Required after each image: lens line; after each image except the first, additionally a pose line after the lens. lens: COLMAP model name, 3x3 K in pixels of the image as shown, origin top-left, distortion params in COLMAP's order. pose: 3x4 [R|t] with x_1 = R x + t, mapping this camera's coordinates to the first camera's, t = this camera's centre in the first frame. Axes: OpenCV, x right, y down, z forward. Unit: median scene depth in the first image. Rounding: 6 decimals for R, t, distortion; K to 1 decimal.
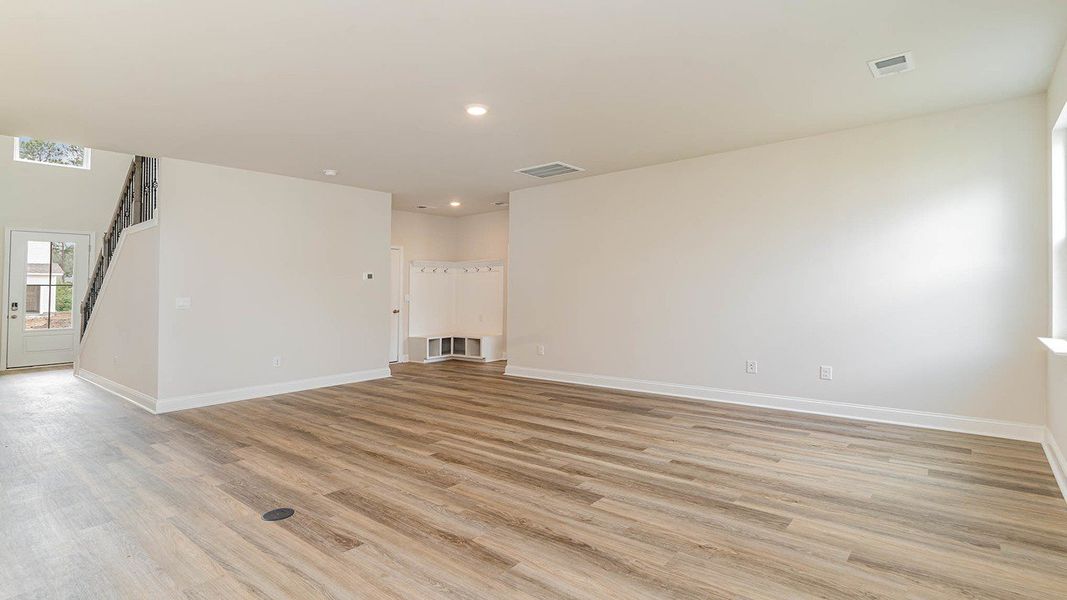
lens RADIAL K [[507.7, 0, 537.4], [0, 507.7, 297.7], [0, 0, 1]] dist [-0.004547, 0.000860]
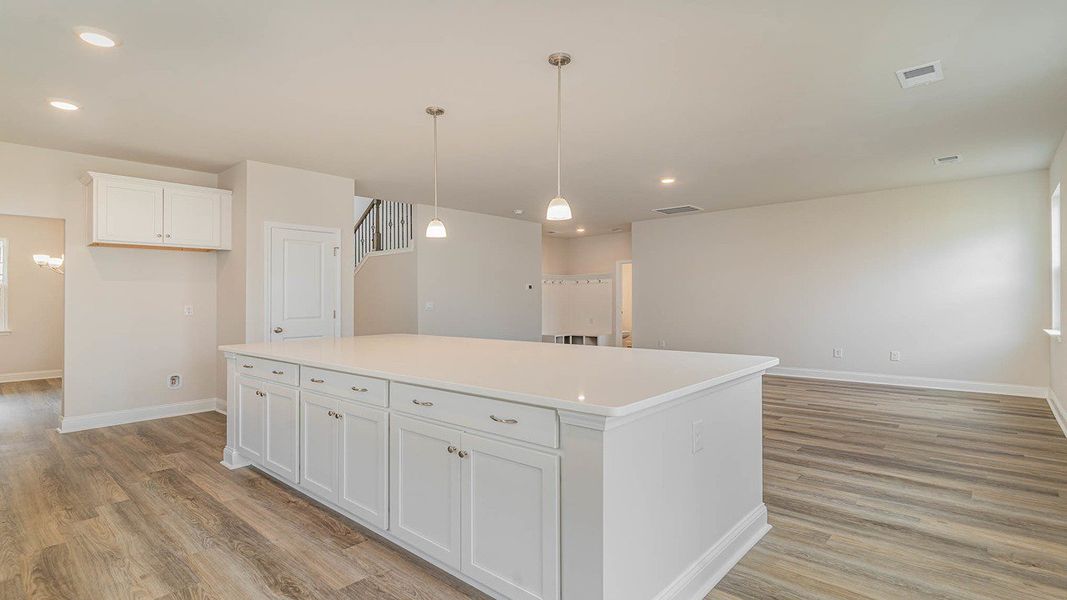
lens RADIAL K [[507.7, 0, 537.1], [0, 507.7, 299.6], [0, 0, 1]] dist [-0.004547, 0.000860]
pose [[0.999389, 0.002577, -0.034845, -0.479310], [-0.002965, 0.999934, -0.011085, 0.008348], [0.034814, 0.011181, 0.999331, -0.569077]]
